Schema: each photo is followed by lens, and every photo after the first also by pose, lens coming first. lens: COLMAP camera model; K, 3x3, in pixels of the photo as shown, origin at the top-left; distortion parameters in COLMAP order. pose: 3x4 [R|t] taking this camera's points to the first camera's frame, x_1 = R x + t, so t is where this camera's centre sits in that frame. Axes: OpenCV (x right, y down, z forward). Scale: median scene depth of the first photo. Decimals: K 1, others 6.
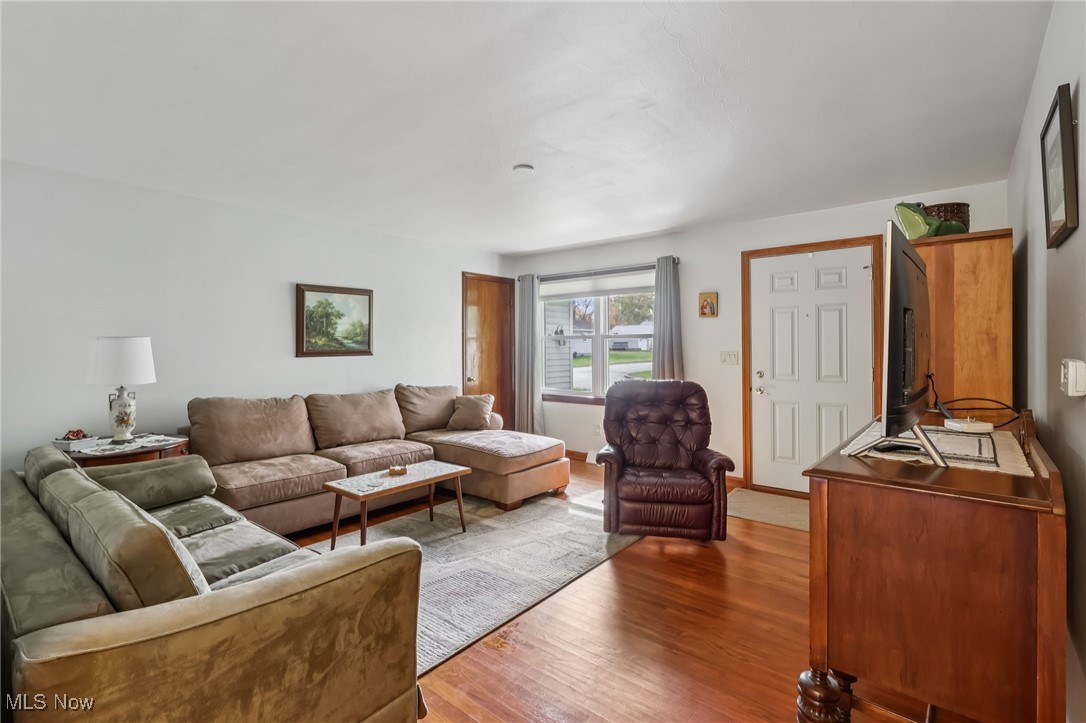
lens RADIAL K [[506.7, 0, 543.4], [0, 506.7, 351.8], [0, 0, 1]] dist [0.001862, 0.001057]
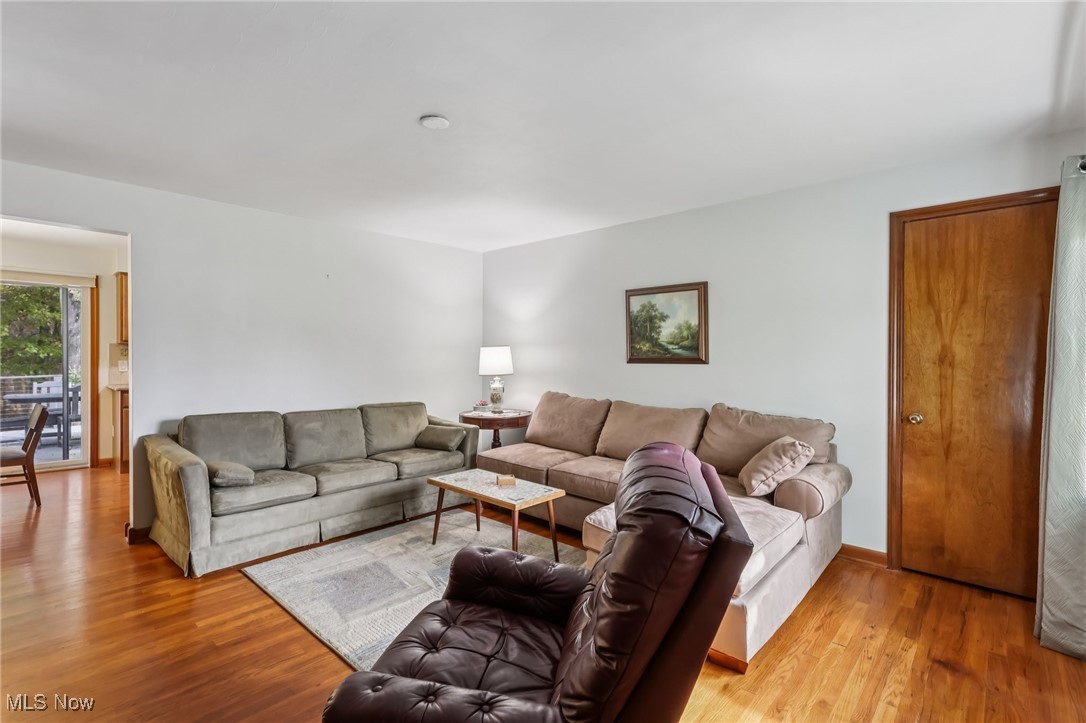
lens RADIAL K [[506.7, 0, 543.7], [0, 506.7, 356.9], [0, 0, 1]] dist [0.001862, 0.001057]
pose [[-0.040267, 0.016556, -0.999052, 0.491482], [-0.007113, 0.999833, 0.016855, -0.016496], [0.999164, 0.007785, -0.040143, 0.822283]]
